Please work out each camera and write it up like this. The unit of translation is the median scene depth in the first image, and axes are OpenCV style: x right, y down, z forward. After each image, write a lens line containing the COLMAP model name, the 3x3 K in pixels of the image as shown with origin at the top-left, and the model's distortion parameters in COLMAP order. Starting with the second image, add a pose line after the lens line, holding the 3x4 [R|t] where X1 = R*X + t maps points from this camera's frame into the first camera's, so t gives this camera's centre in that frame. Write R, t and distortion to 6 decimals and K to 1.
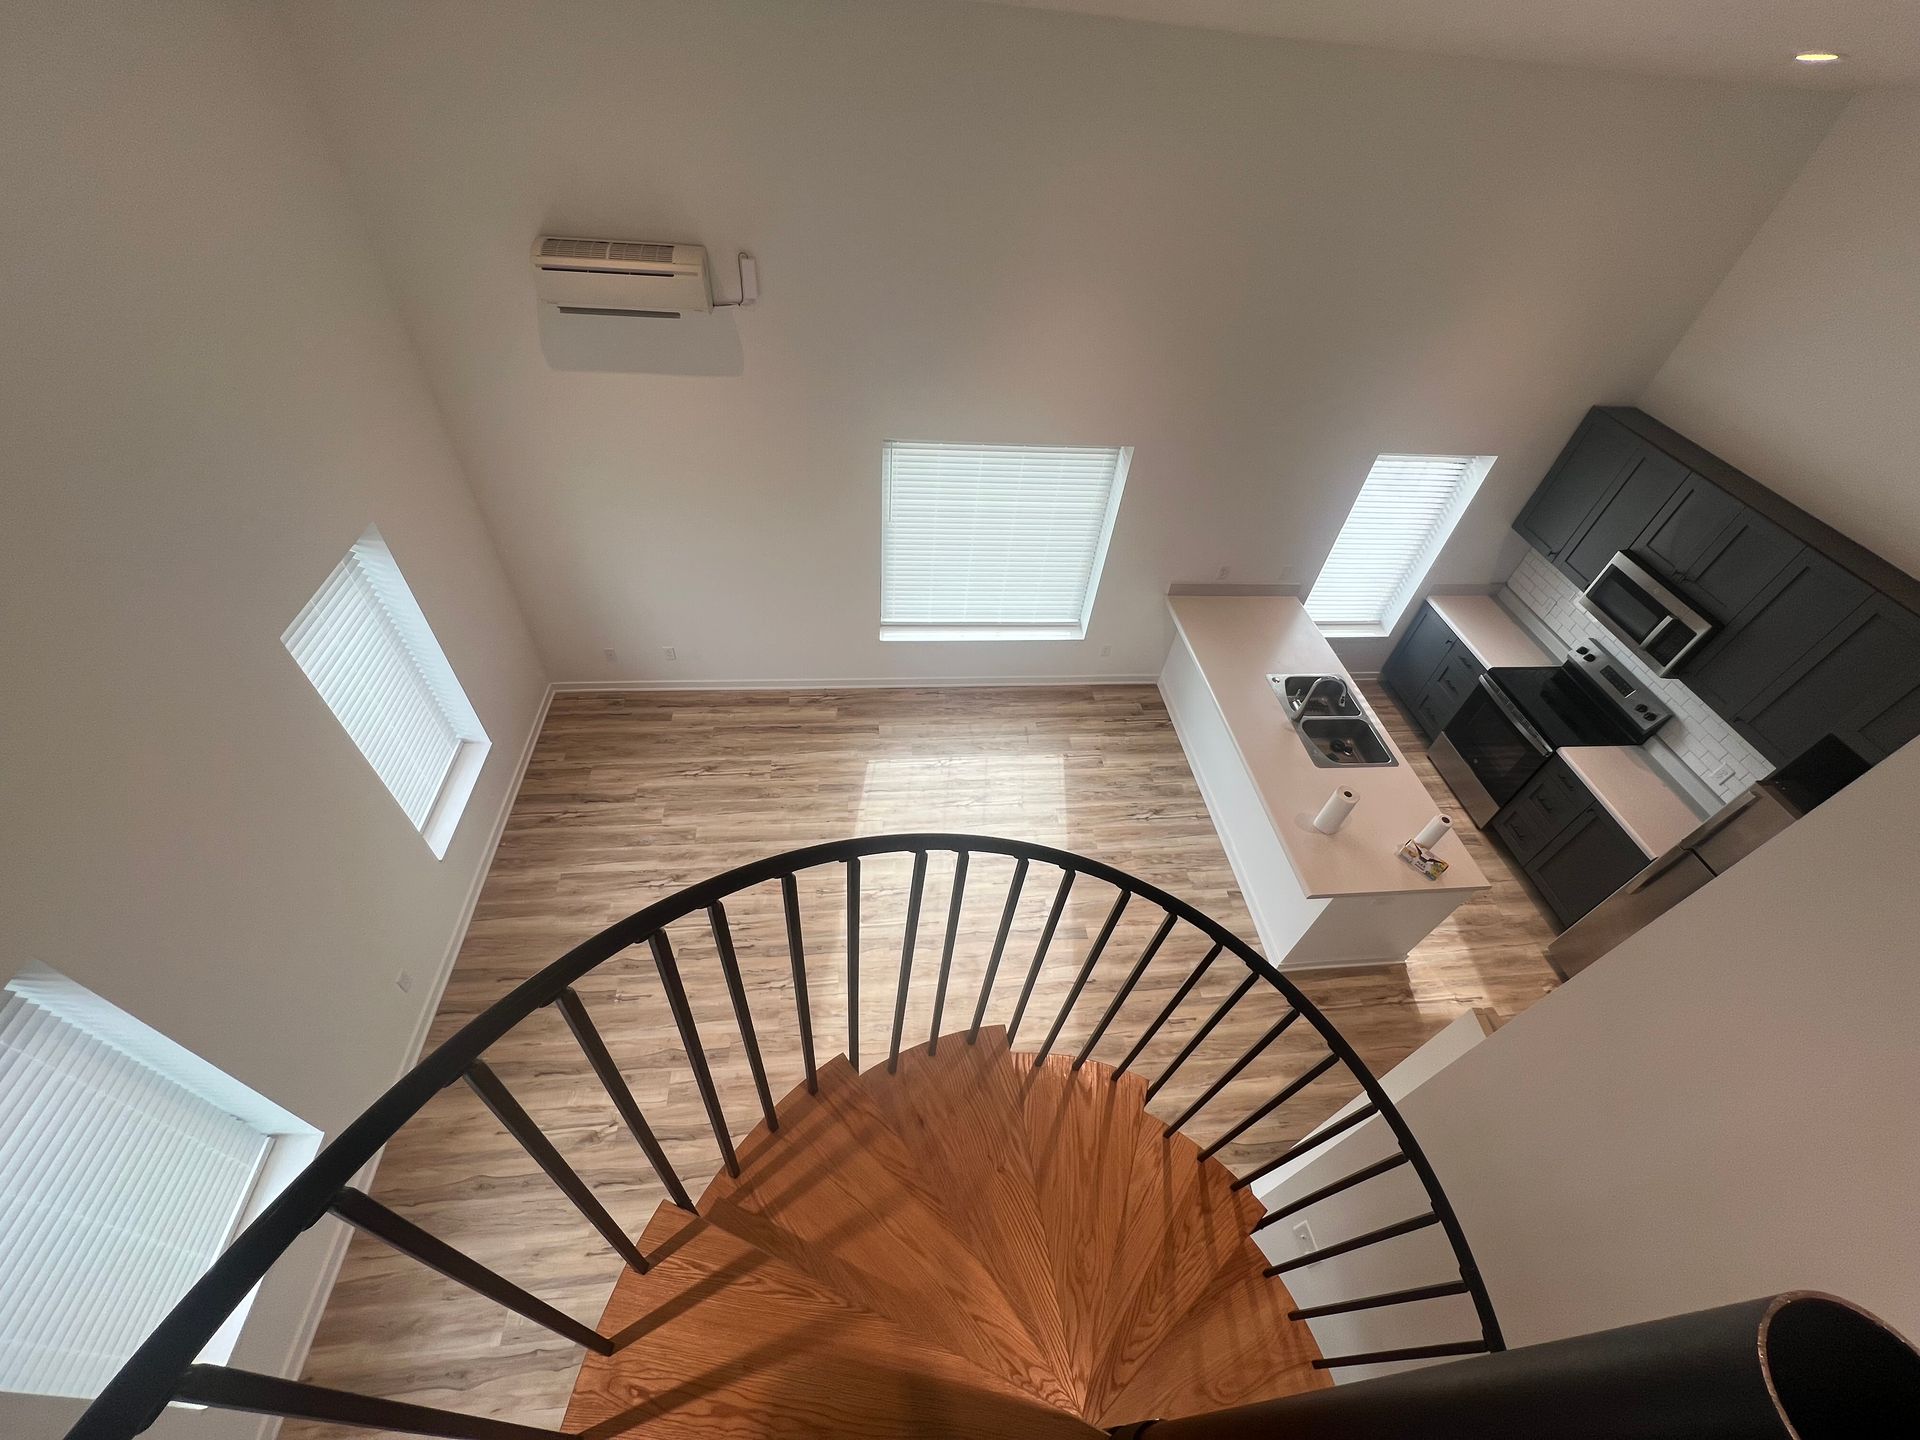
lens RADIAL K [[766.1, 0, 959.0], [0, 766.1, 713.4], [0, 0, 1]] dist [-0.002473, 0.000269]
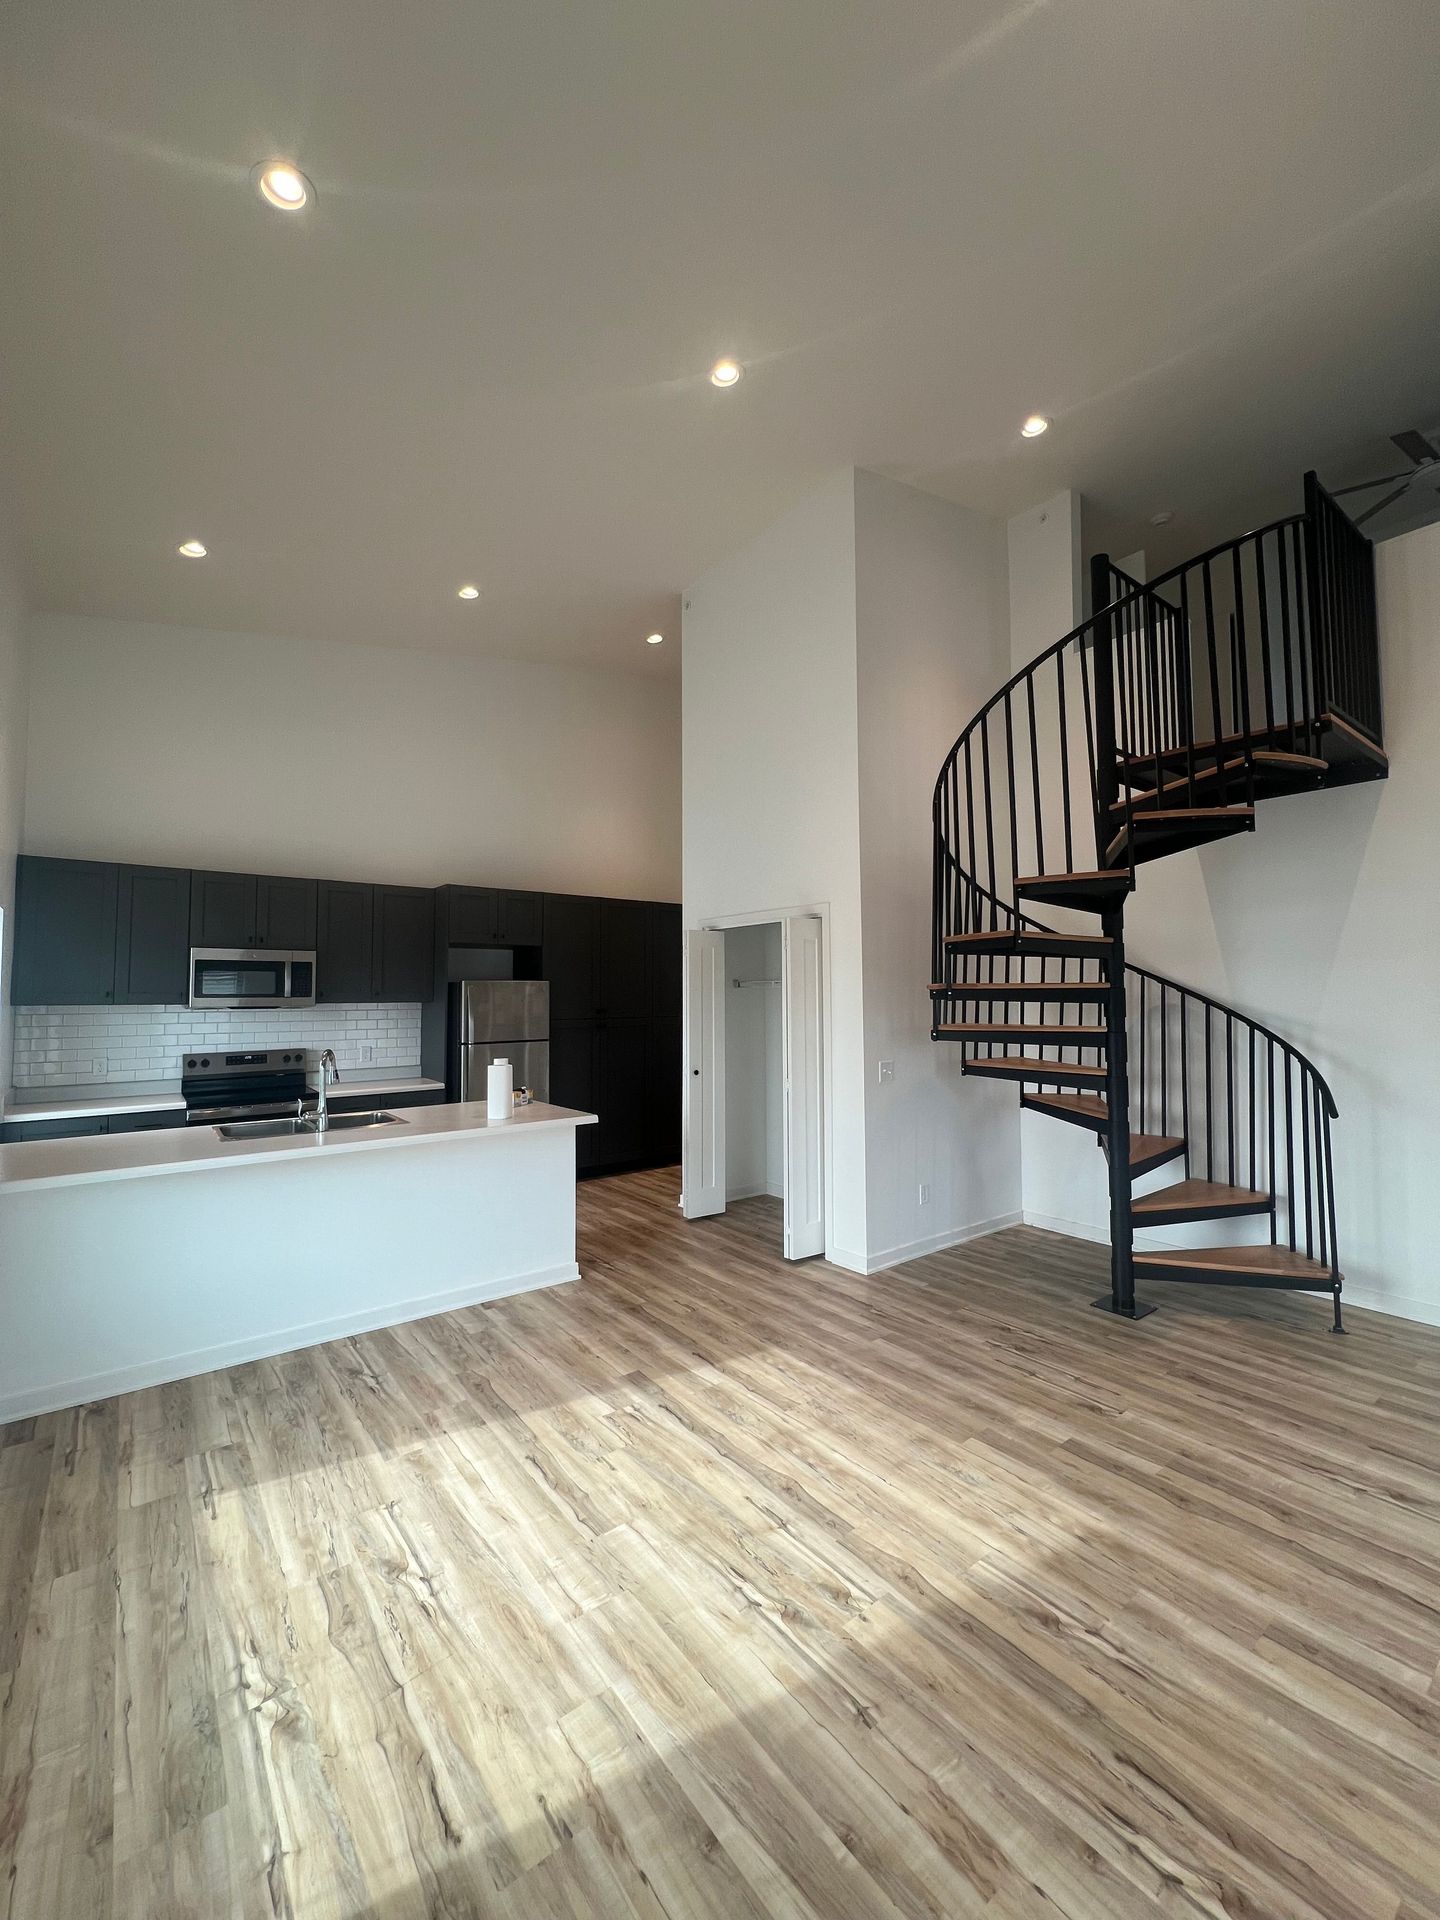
lens RADIAL K [[766.1, 0, 722.6], [0, 766.1, 957.9], [0, 0, 1]] dist [-0.002473, 0.000269]
pose [[-0.524507, -0.037073, 0.850599, -0.383996], [0.578109, 0.717930, 0.387771, -0.167680], [-0.625046, 0.695127, -0.355127, 0.824154]]
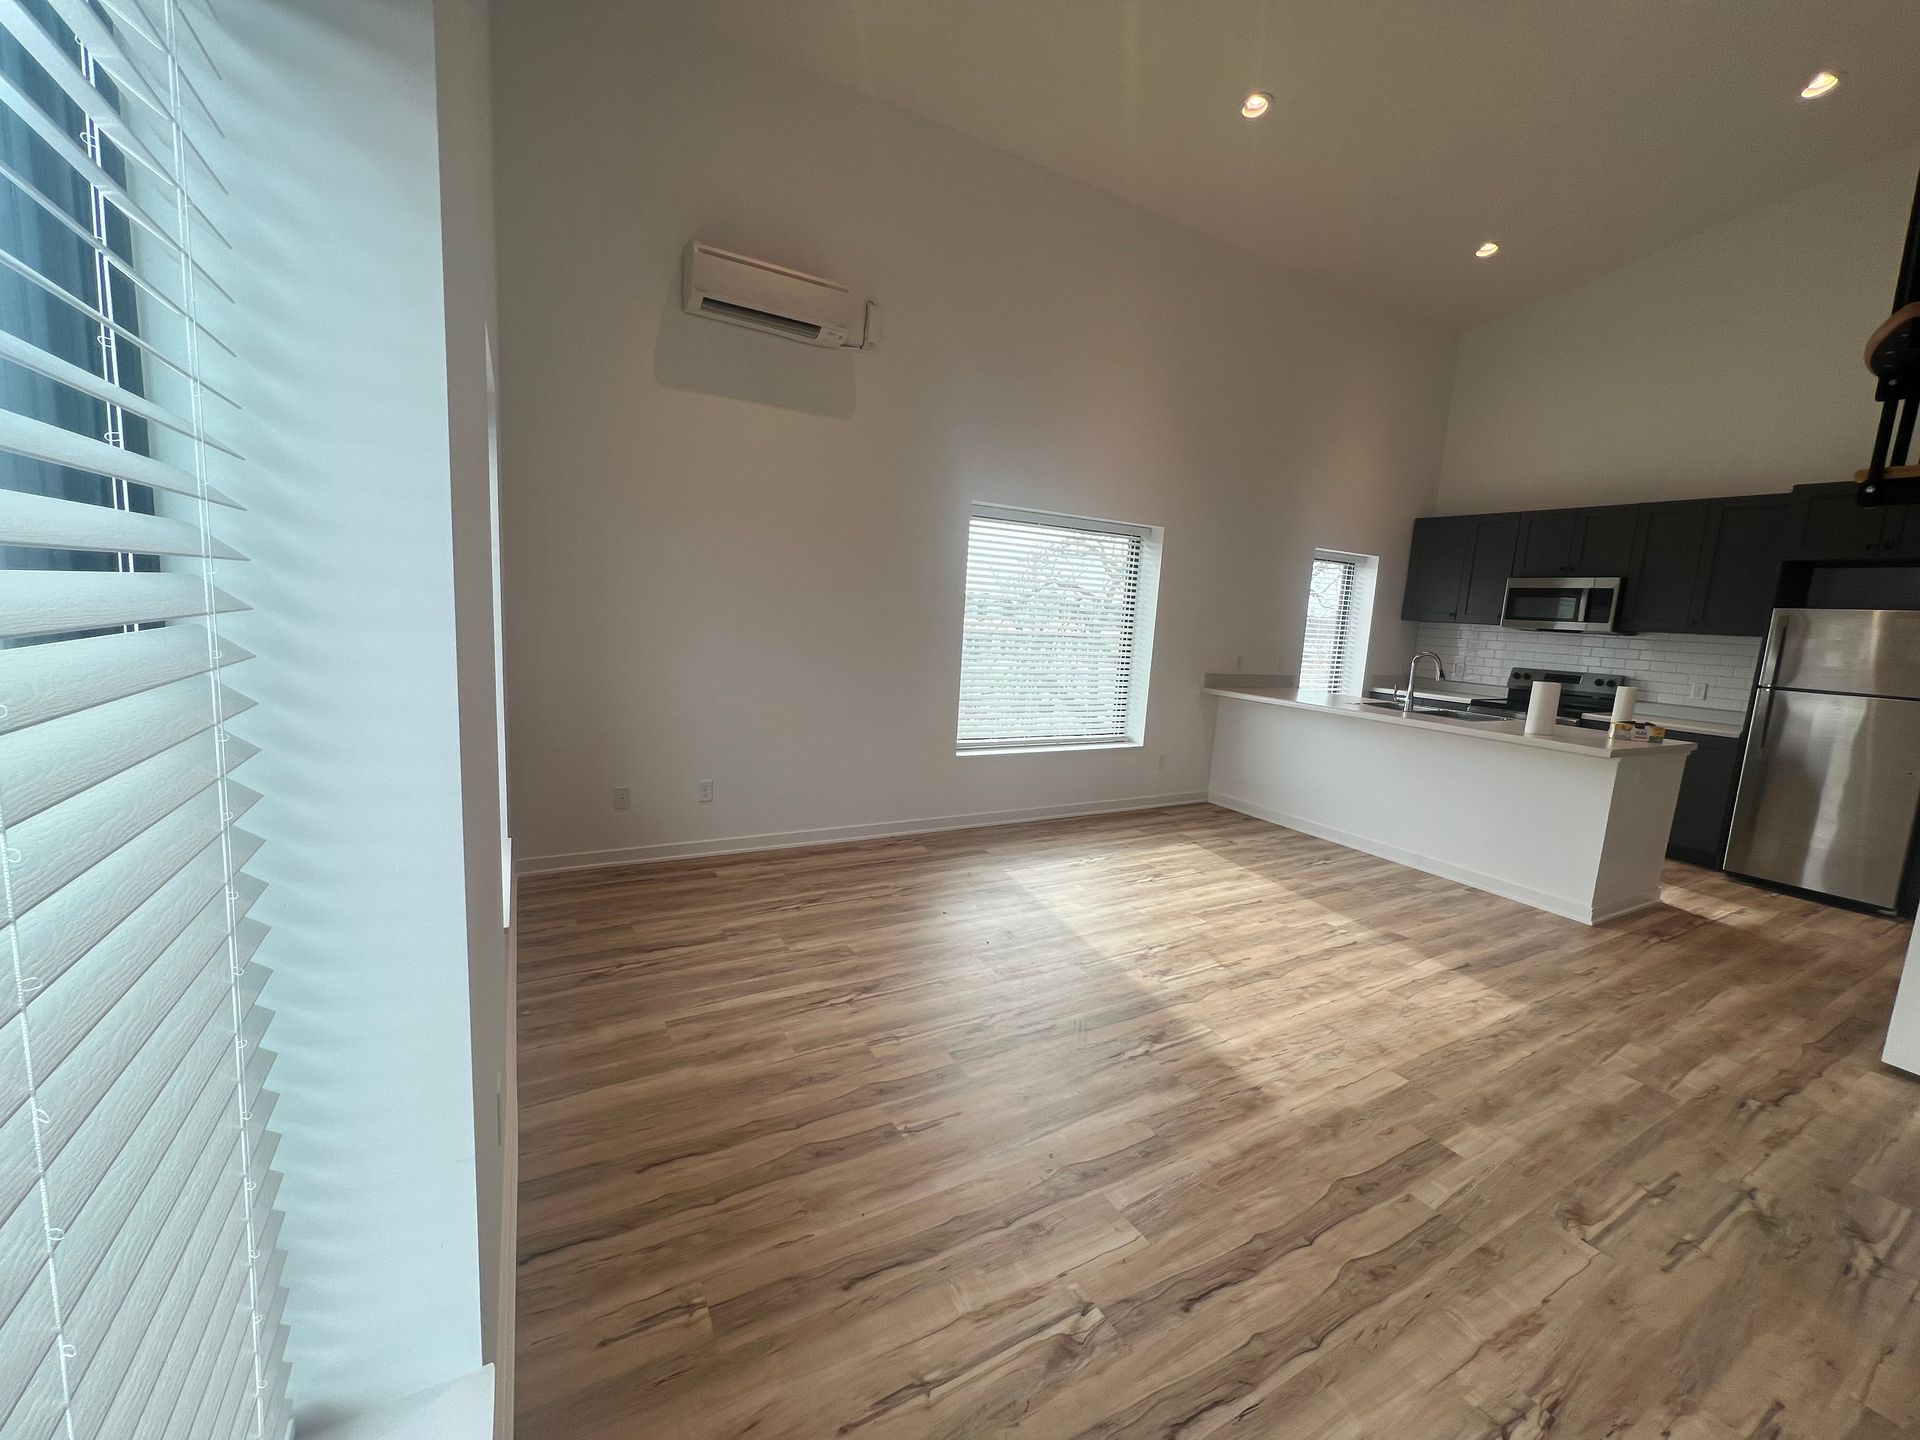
lens RADIAL K [[766.1, 0, 960.2], [0, 766.1, 715.3], [0, 0, 1]] dist [-0.002473, 0.000269]
pose [[0.916995, -0.085088, 0.389719, -0.458552], [0.295711, 0.800711, -0.520977, 0.334299], [-0.267723, 0.592977, 0.759409, 0.356584]]
